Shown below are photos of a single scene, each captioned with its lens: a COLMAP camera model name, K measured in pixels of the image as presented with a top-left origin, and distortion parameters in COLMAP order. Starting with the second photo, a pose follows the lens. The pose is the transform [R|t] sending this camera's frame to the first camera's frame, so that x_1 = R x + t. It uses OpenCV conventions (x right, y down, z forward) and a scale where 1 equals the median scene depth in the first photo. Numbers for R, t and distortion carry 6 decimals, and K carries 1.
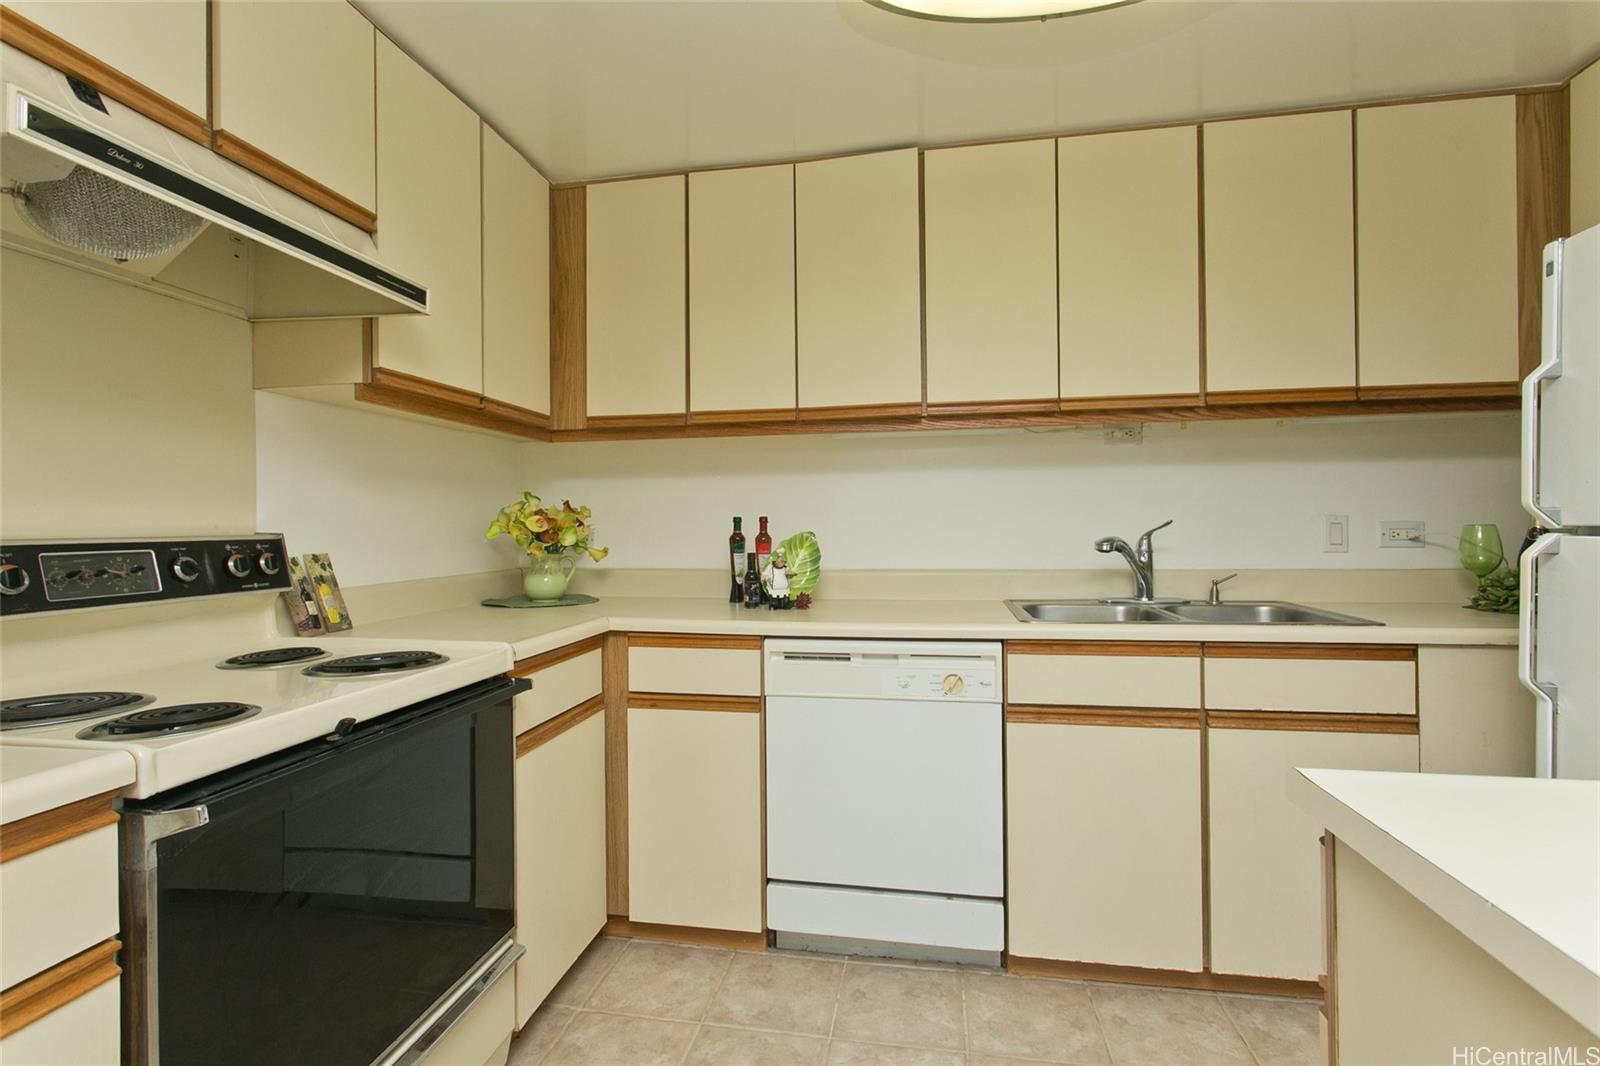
lens RADIAL K [[750.6, 0, 799.9], [0, 750.6, 542.3], [0, 0, 1]] dist [0.000455, 0.000477]
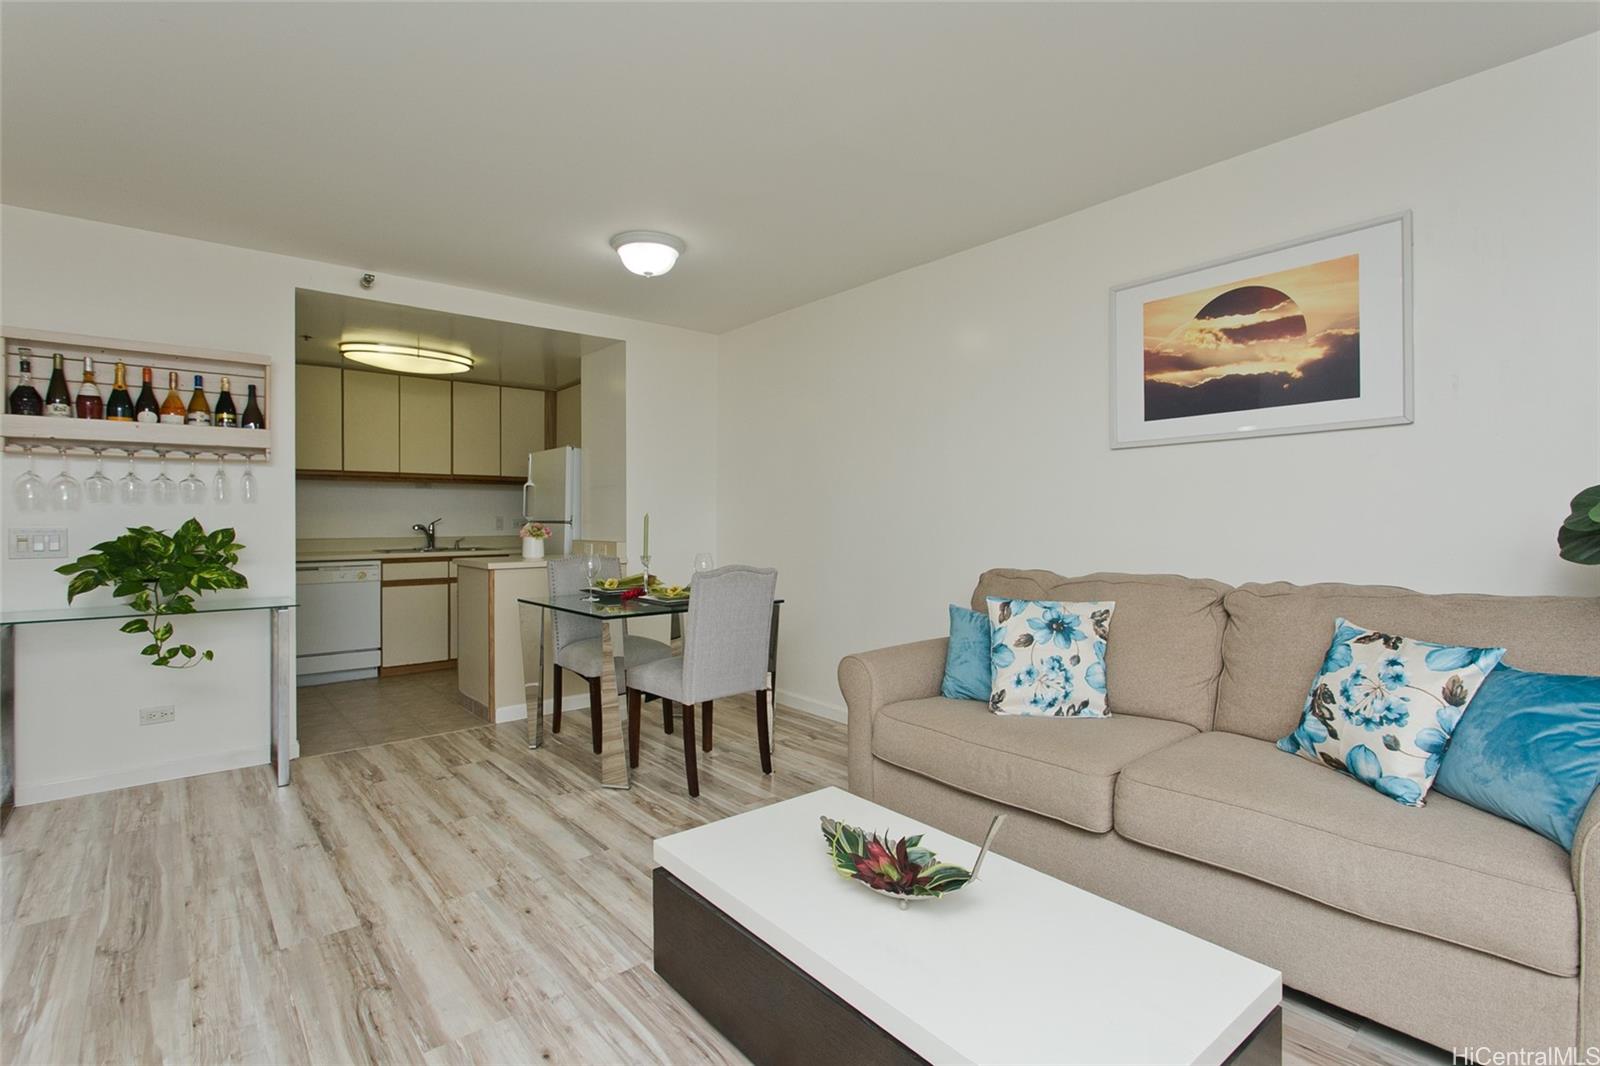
lens RADIAL K [[759.0, 0, 799.0], [0, 759.0, 524.5], [0, 0, 1]] dist [-0.006320, -0.000319]
pose [[0.651682, 0.002849, 0.758487, -0.869439], [-0.002040, 0.999996, -0.002004, -0.004886], [-0.758490, -0.000242, 0.651685, -2.071832]]
